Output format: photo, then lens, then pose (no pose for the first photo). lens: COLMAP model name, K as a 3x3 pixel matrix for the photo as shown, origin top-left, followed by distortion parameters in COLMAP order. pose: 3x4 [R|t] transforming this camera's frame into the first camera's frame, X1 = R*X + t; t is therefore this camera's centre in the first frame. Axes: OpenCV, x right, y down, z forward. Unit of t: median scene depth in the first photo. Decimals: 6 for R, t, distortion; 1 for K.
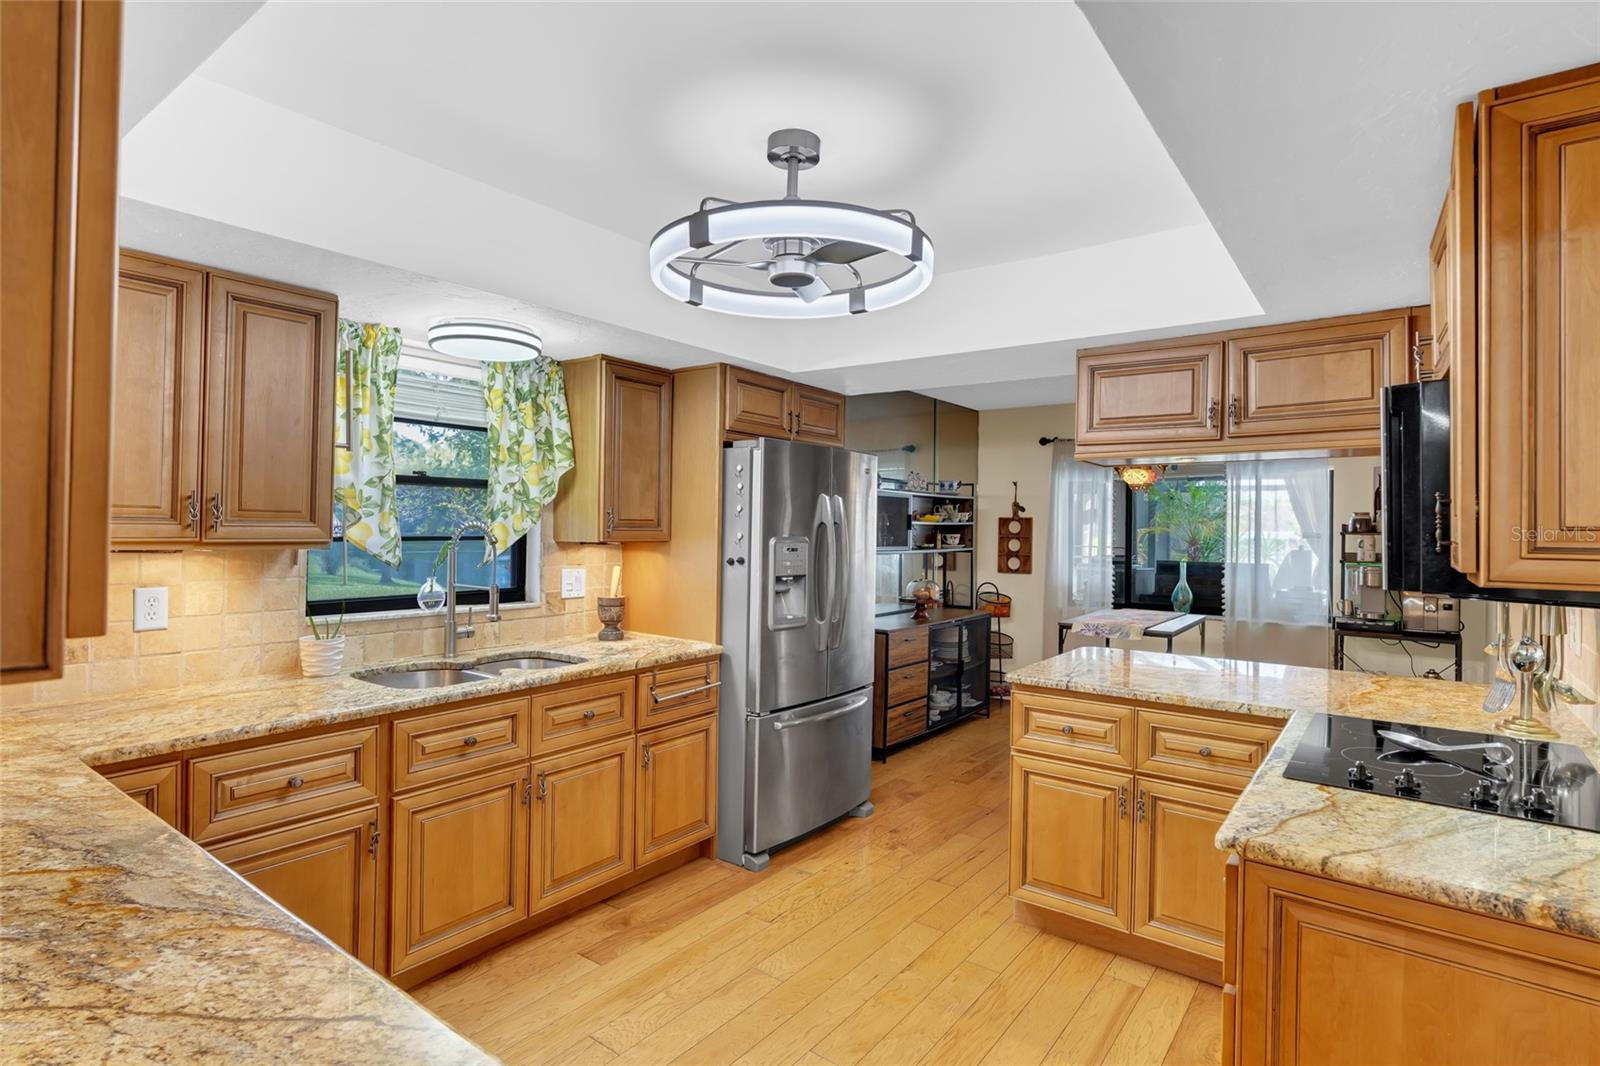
lens RADIAL K [[808.2, 0, 790.4], [0, 808.2, 522.6], [0, 0, 1]] dist [-0.005308, 0.000646]
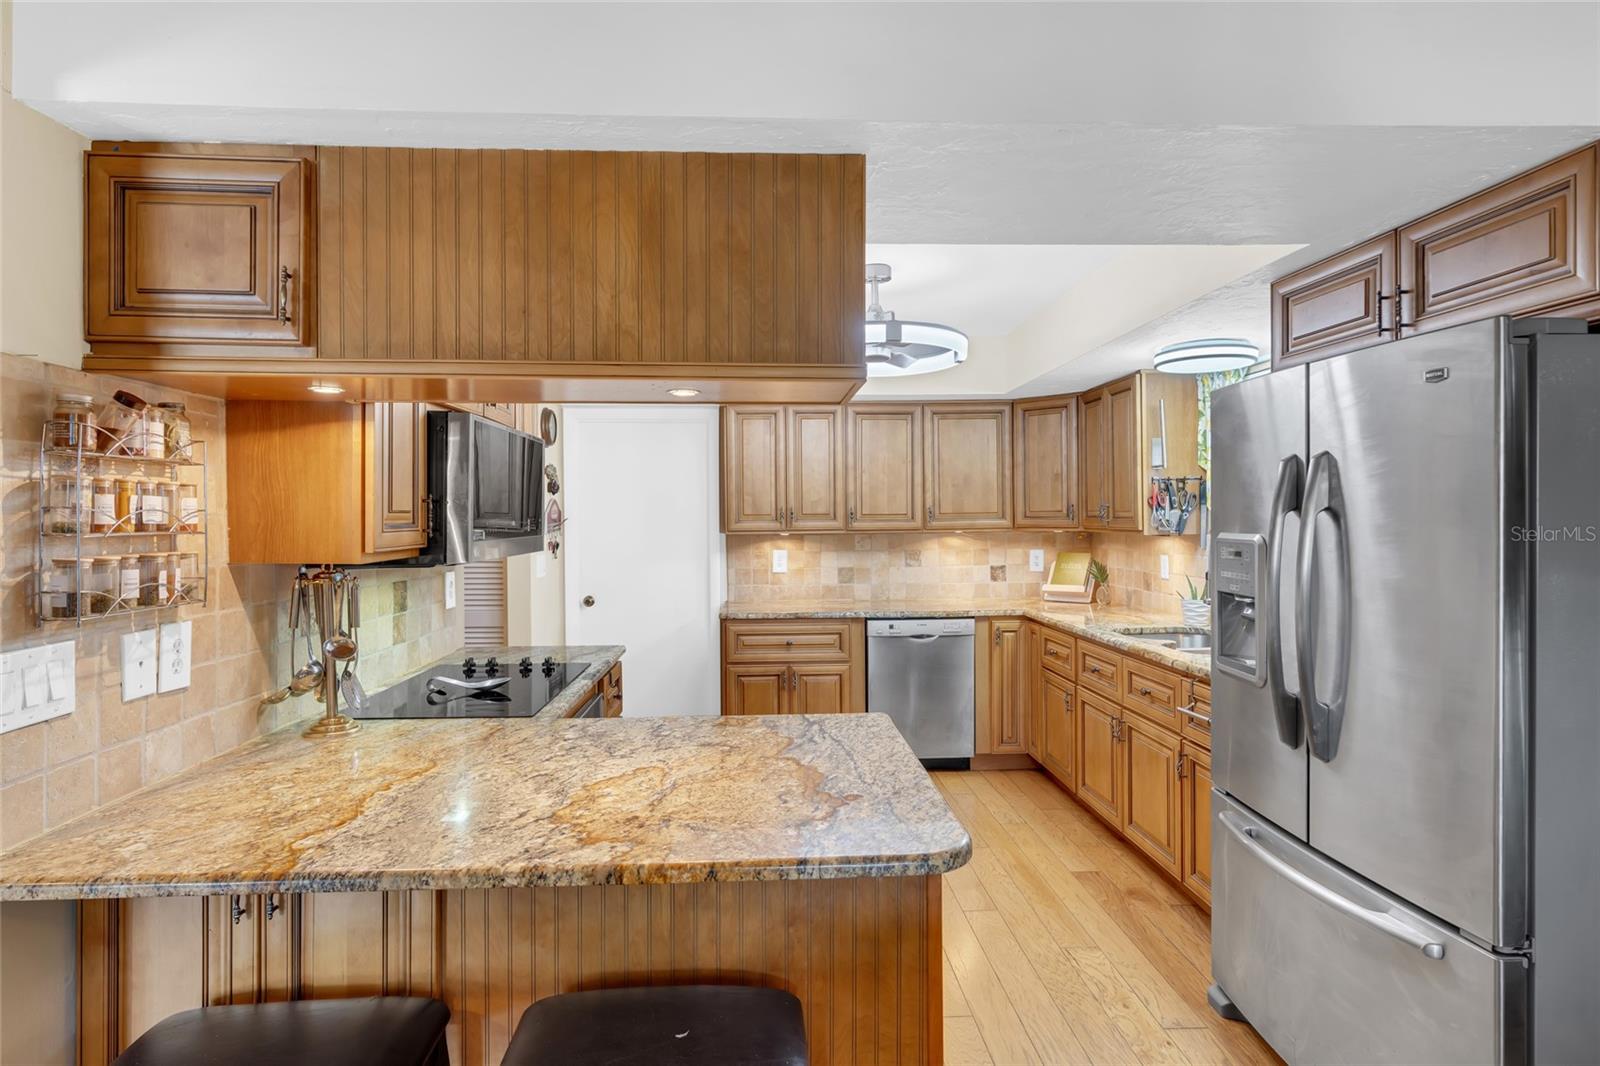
lens RADIAL K [[808.2, 0, 790.4], [0, 808.2, 522.6], [0, 0, 1]] dist [-0.005308, 0.000646]
pose [[-0.767686, -0.006146, -0.640797, 0.689327], [-0.003345, 0.999979, -0.005584, 0.014438], [0.640818, -0.002143, -0.767690, 1.288316]]
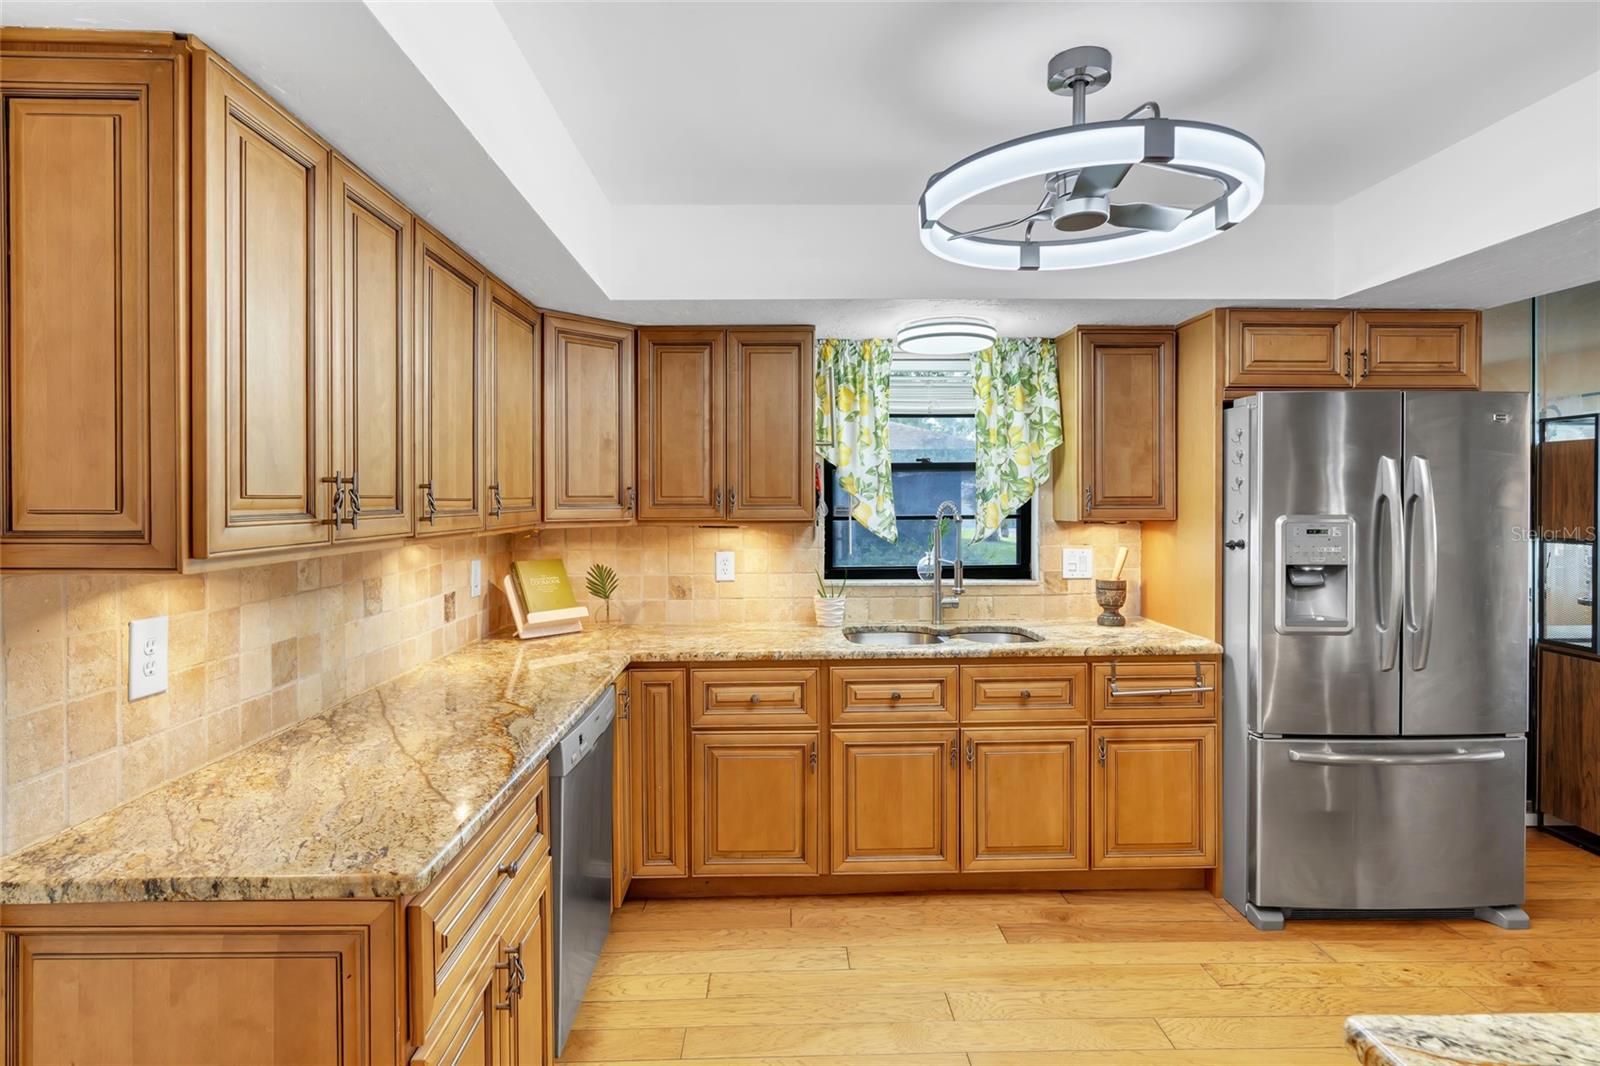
lens RADIAL K [[821.1, 0, 795.1], [0, 821.1, 506.6], [0, 0, 1]] dist [0.001251, 0.001342]
pose [[0.622037, -0.012321, -0.782891, 0.312043], [0.016540, 0.999860, -0.002593, 0.003723], [0.782813, -0.011336, 0.622154, 0.126359]]
